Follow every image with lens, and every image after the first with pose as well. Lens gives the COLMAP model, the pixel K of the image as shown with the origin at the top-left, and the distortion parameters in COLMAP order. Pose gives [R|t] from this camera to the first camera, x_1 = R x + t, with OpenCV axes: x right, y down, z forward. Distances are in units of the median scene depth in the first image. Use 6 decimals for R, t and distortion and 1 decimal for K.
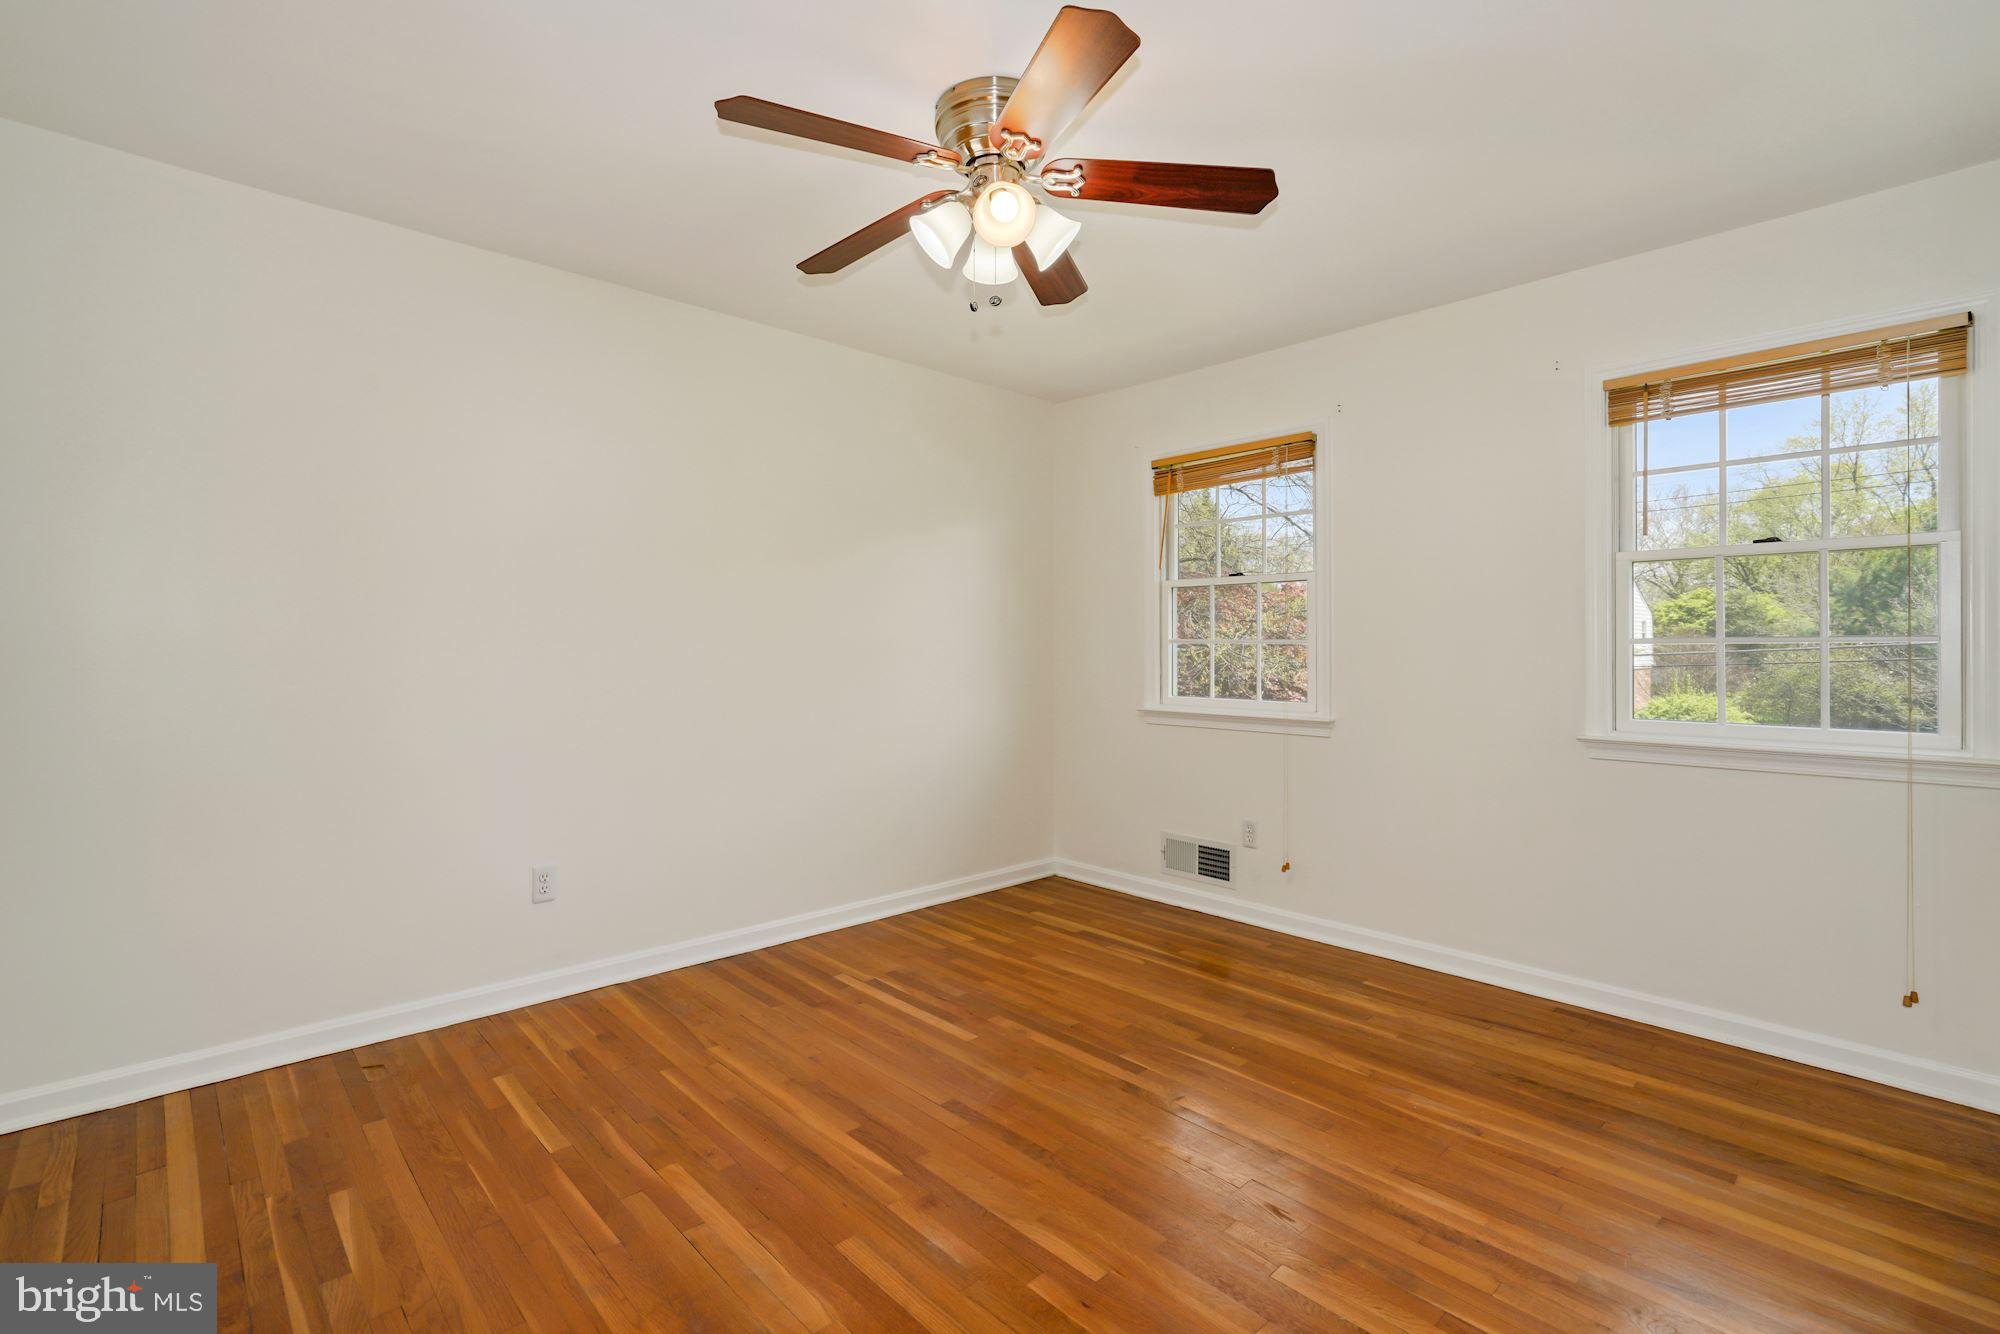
lens RADIAL K [[941.6, 0, 989.9], [0, 941.6, 657.3], [0, 0, 1]] dist [-0.003968, 0.000026]
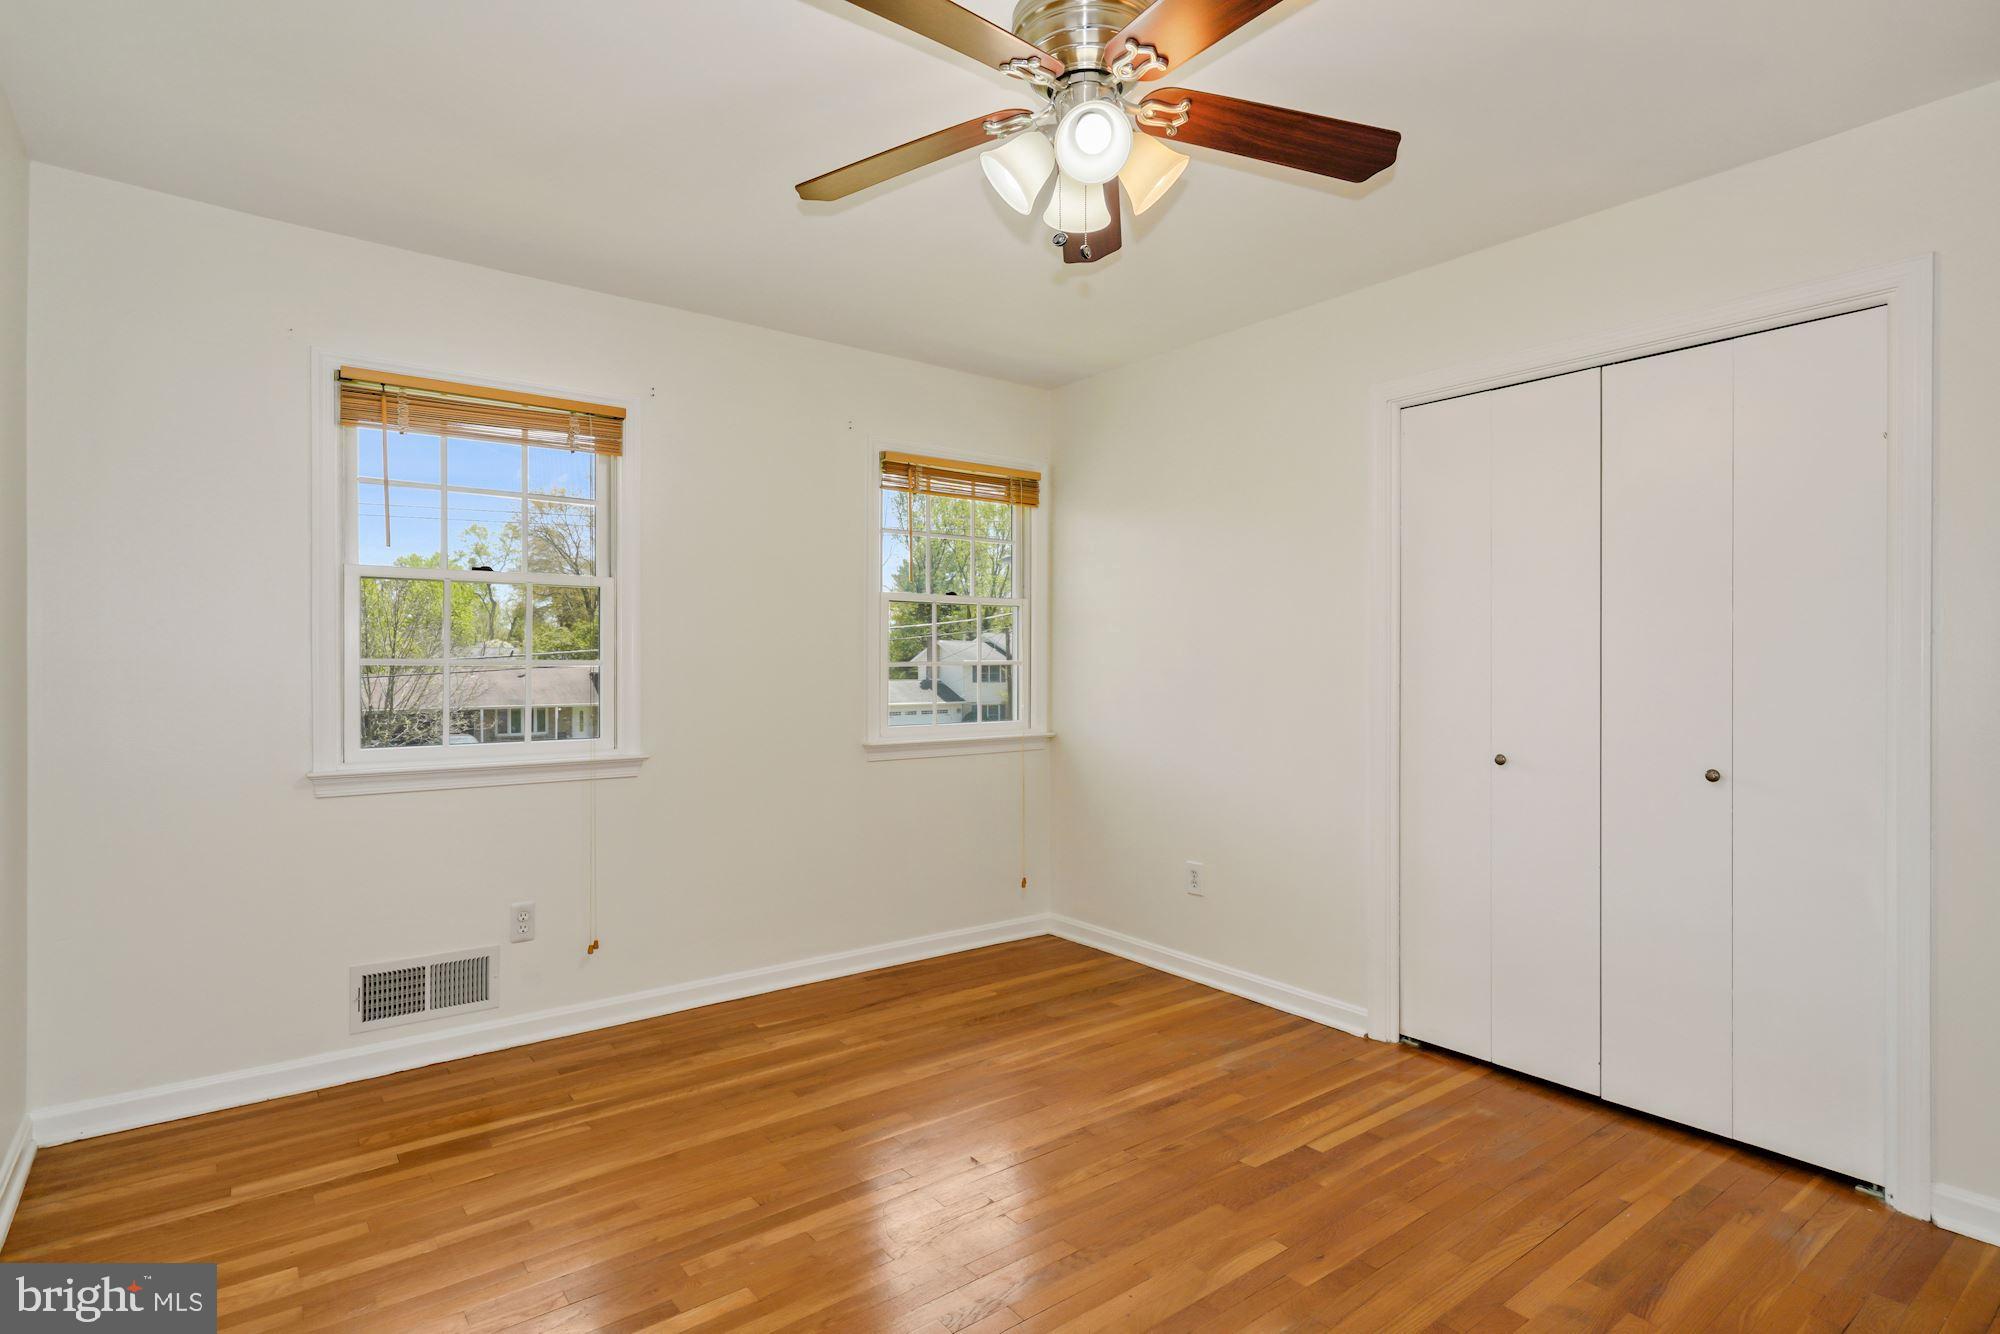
lens RADIAL K [[1022.8, 0, 1004.5], [0, 1022.8, 678.4], [0, 0, 1]] dist [-0.000788, 0.000242]
pose [[0.064304, -0.012708, 0.997849, -0.638687], [0.013280, 0.999841, 0.011877, -0.011325], [-0.997842, 0.012488, 0.064463, 0.728200]]
